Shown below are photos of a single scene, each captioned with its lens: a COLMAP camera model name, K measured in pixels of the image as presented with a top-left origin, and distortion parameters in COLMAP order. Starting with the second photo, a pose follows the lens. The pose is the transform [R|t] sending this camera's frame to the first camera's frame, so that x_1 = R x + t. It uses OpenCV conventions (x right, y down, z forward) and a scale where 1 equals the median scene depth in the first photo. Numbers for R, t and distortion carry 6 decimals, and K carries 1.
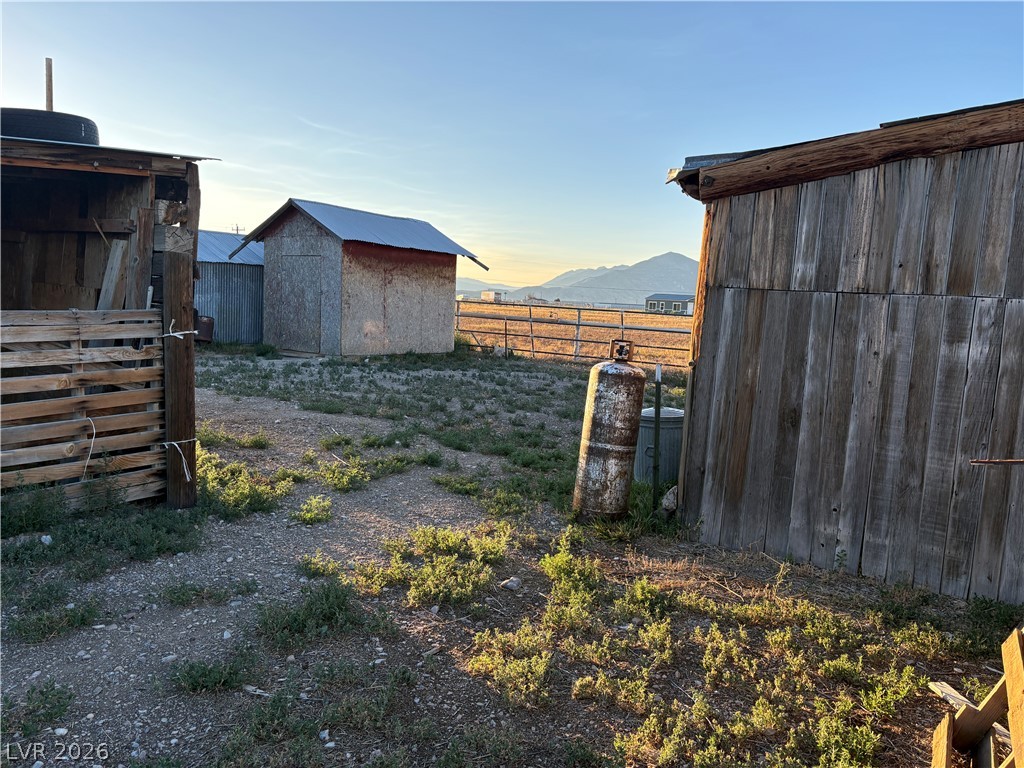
lens RADIAL K [[765.5, 0, 564.8], [0, 765.5, 385.8], [0, 0, 1]] dist [0.060947, -0.053355]
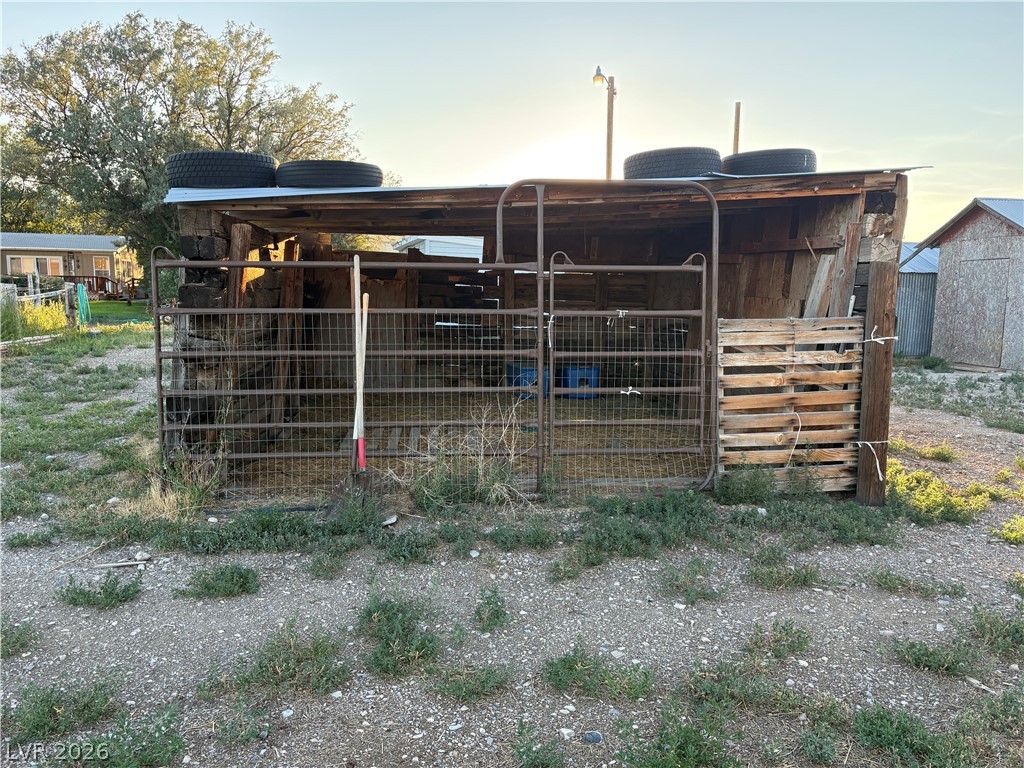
lens RADIAL K [[798.6, 0, 512.0], [0, 798.6, 384.0], [0, 0, 1]] dist [0.058618, -0.056162]
pose [[0.677473, 0.048847, -0.733924, -0.030675], [-0.066220, 0.997791, 0.005282, 0.019830], [0.732561, 0.045022, 0.679211, -0.100164]]
